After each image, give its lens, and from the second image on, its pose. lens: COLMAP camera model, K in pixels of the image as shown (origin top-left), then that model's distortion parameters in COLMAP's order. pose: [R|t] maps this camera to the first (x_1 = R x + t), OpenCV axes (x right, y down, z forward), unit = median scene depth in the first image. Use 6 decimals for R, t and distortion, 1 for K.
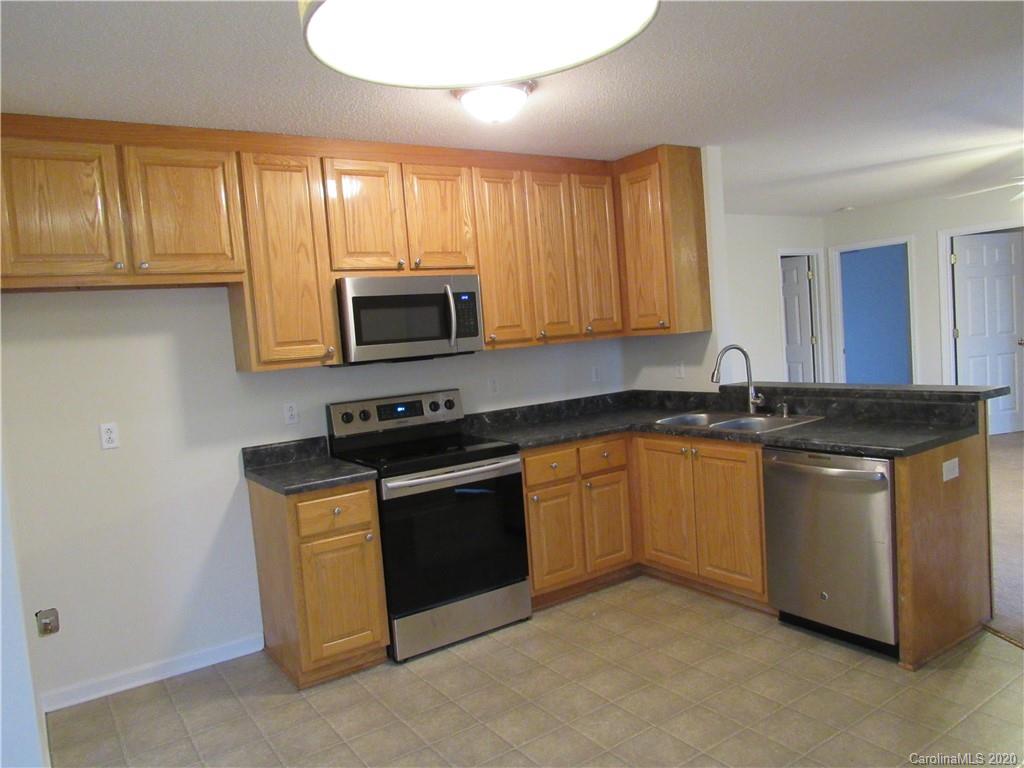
lens RADIAL K [[731.0, 0, 507.6], [0, 731.0, 383.9], [0, 0, 1]] dist [-0.026374, 0.009284]
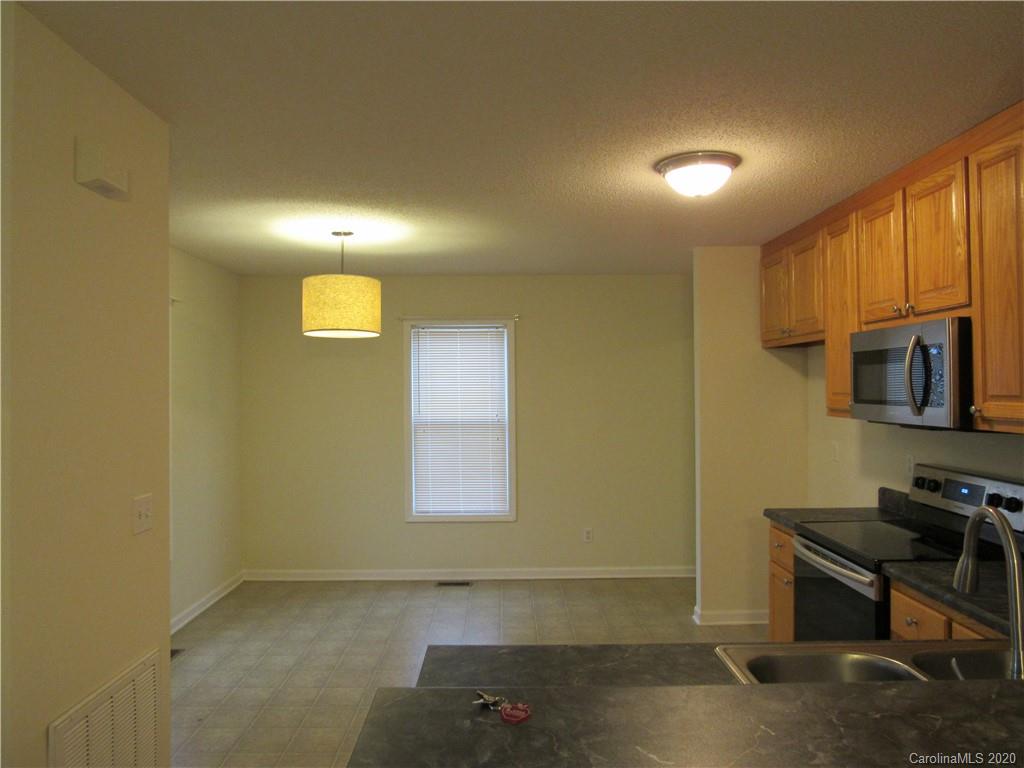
lens RADIAL K [[731.0, 0, 507.6], [0, 731.0, 383.9], [0, 0, 1]] dist [-0.026374, 0.009284]
pose [[-0.555801, 0.075452, -0.827885, 0.774242], [-0.007035, 0.995410, 0.095443, -0.153105], [0.831286, 0.058872, -0.552719, 1.062119]]
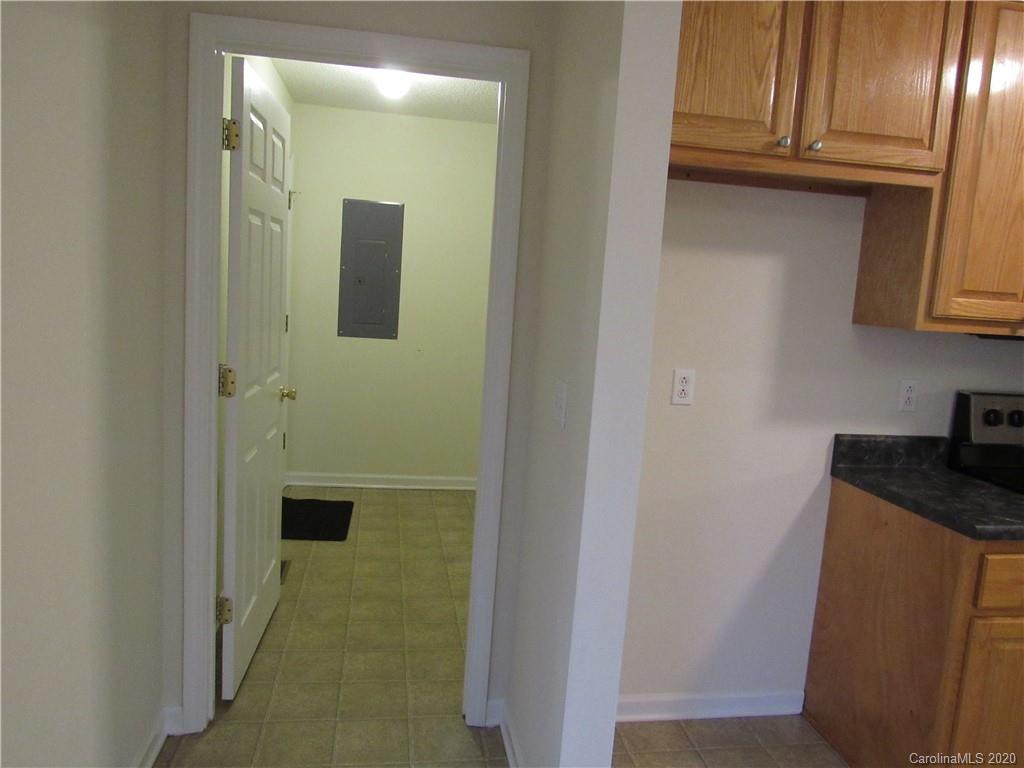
lens RADIAL K [[731.0, 0, 507.6], [0, 731.0, 383.9], [0, 0, 1]] dist [-0.026374, 0.009284]
pose [[0.895380, 0.182218, -0.406314, -0.351208], [-0.155726, 0.982961, 0.097656, 0.020772], [0.417186, -0.024166, 0.908500, 0.228745]]
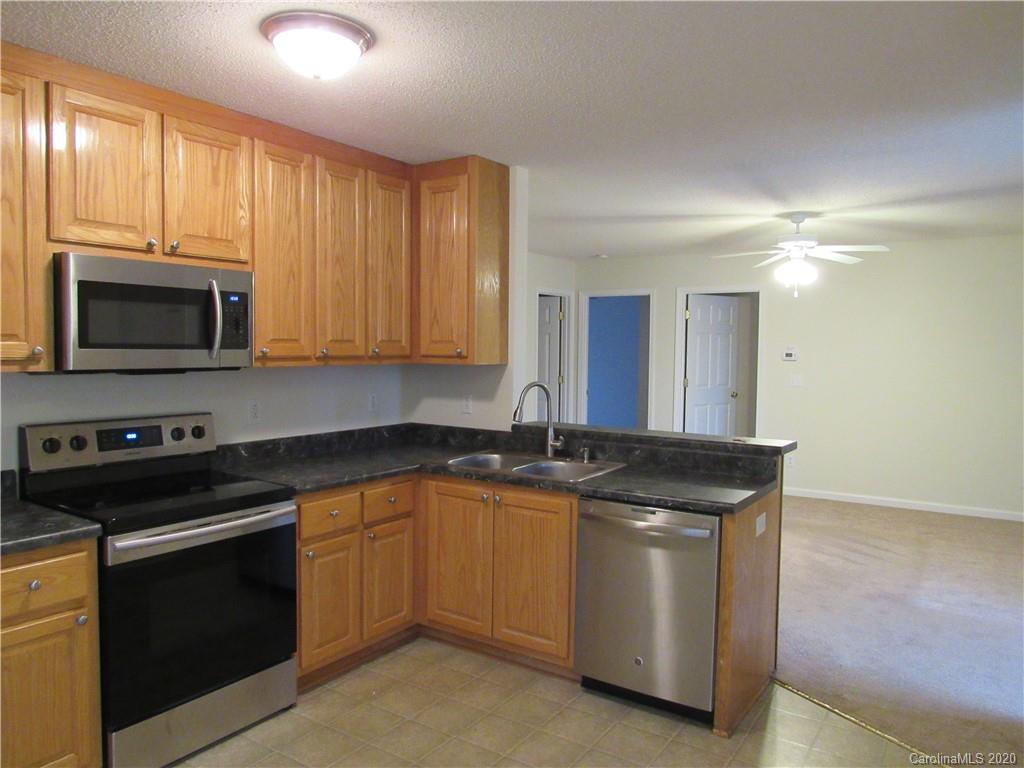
lens RADIAL K [[731.0, 0, 507.6], [0, 731.0, 383.9], [0, 0, 1]] dist [-0.026374, 0.009284]
pose [[0.923104, 0.068744, 0.378356, -0.078496], [-0.056038, 0.997436, -0.044506, -0.008107], [-0.380445, 0.019882, 0.924590, 0.165646]]
